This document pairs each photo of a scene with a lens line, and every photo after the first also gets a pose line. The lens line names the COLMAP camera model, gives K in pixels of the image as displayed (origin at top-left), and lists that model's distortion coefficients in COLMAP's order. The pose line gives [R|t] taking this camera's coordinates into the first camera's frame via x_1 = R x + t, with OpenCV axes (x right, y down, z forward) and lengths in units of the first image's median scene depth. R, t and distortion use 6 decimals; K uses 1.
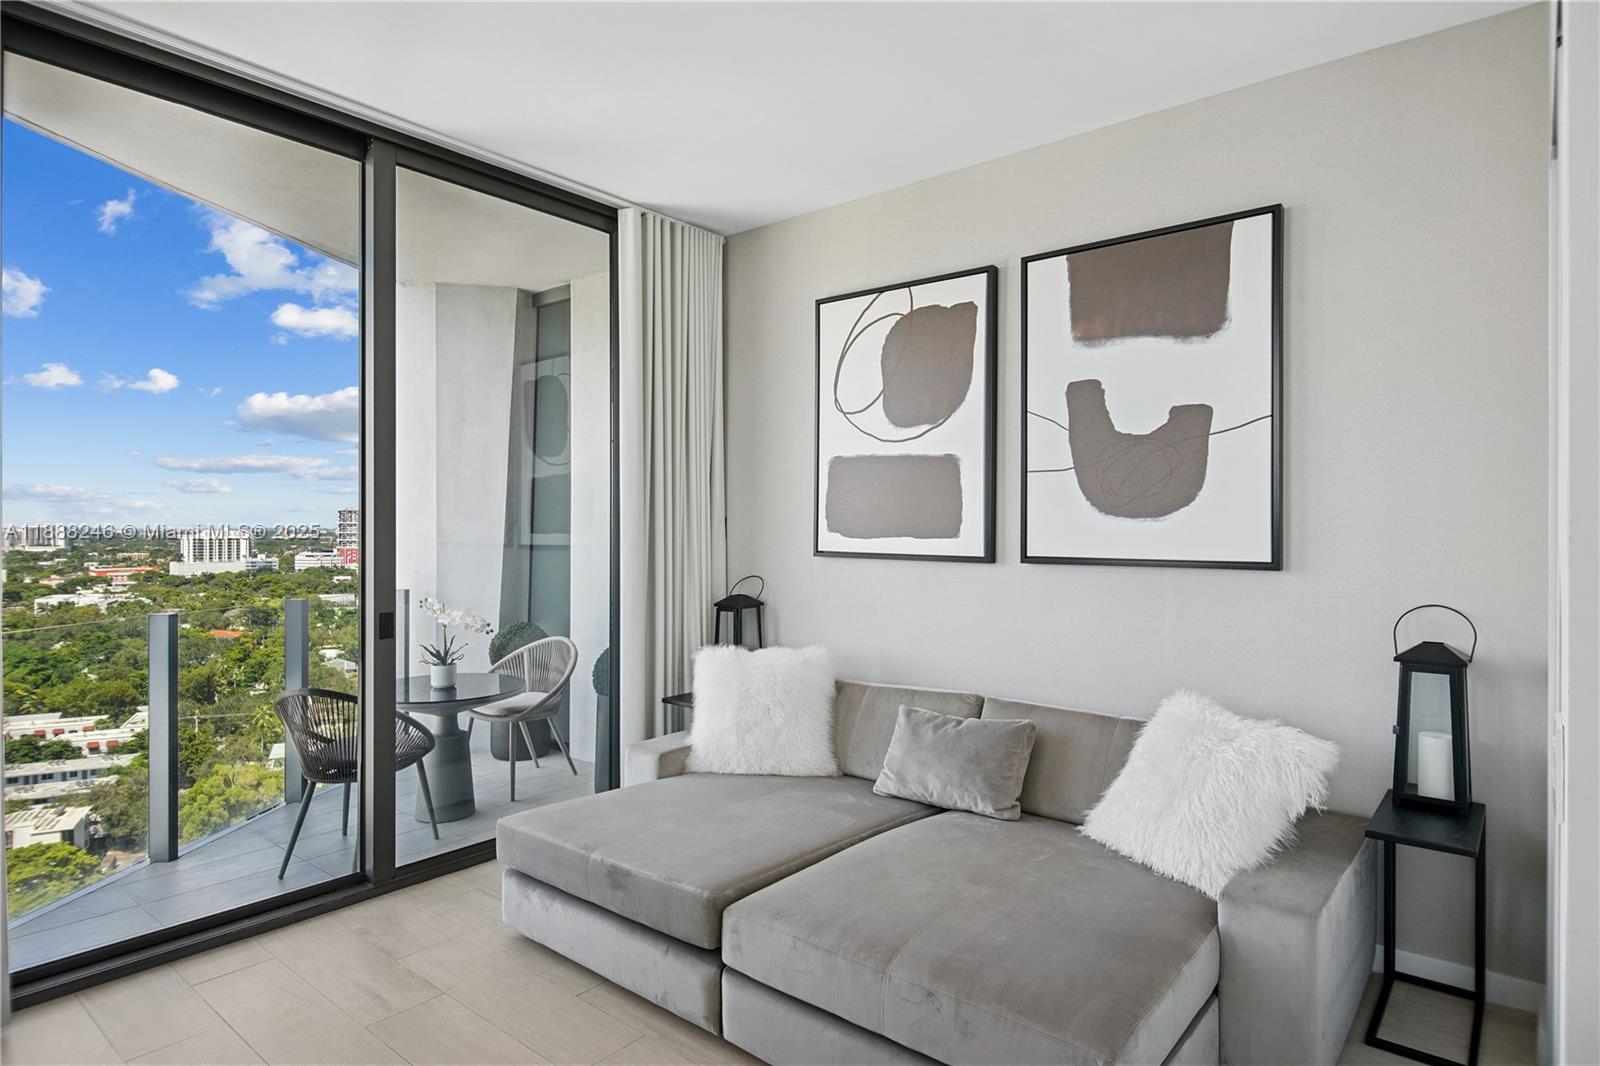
lens RADIAL K [[889.1, 0, 799.5], [0, 889.1, 521.5], [0, 0, 1]] dist [0.002014, 0.000640]
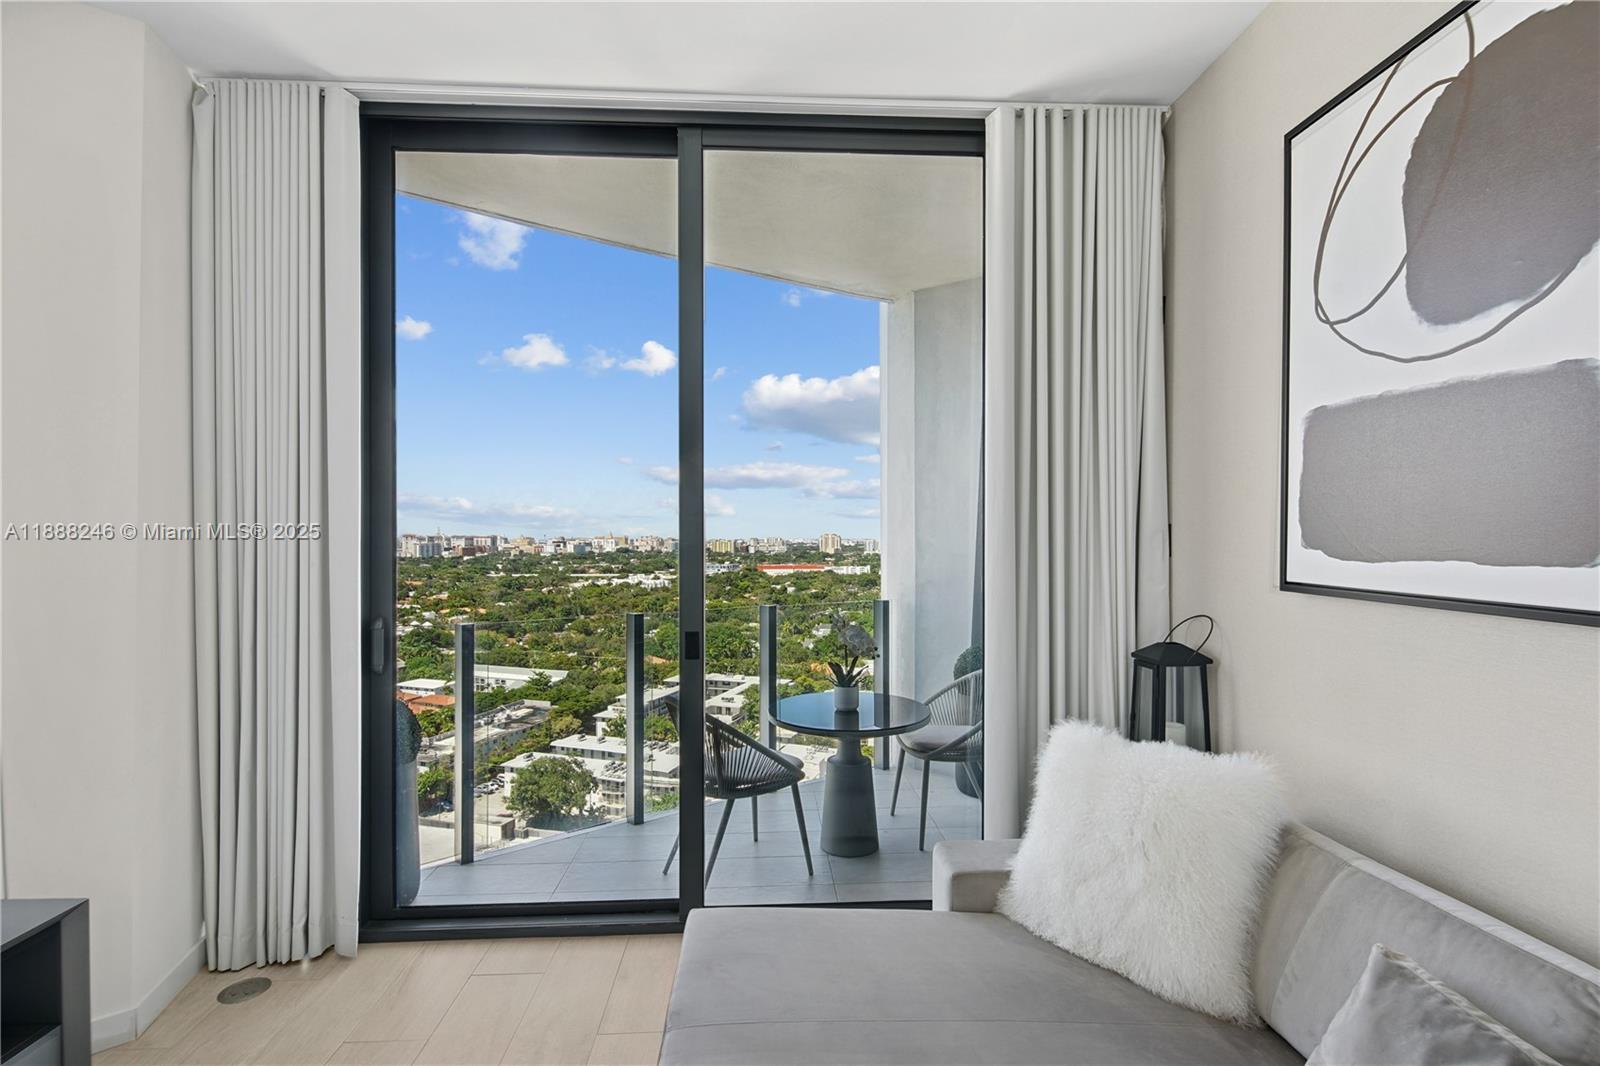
lens RADIAL K [[763.0, 0, 798.1], [0, 763.0, 535.6], [0, 0, 1]] dist [-0.000426, 0.000754]
pose [[0.678695, -0.003605, -0.734412, 0.167516], [-0.003110, 0.999965, -0.007782, 0.008858], [0.734414, 0.007566, 0.678660, 0.457401]]
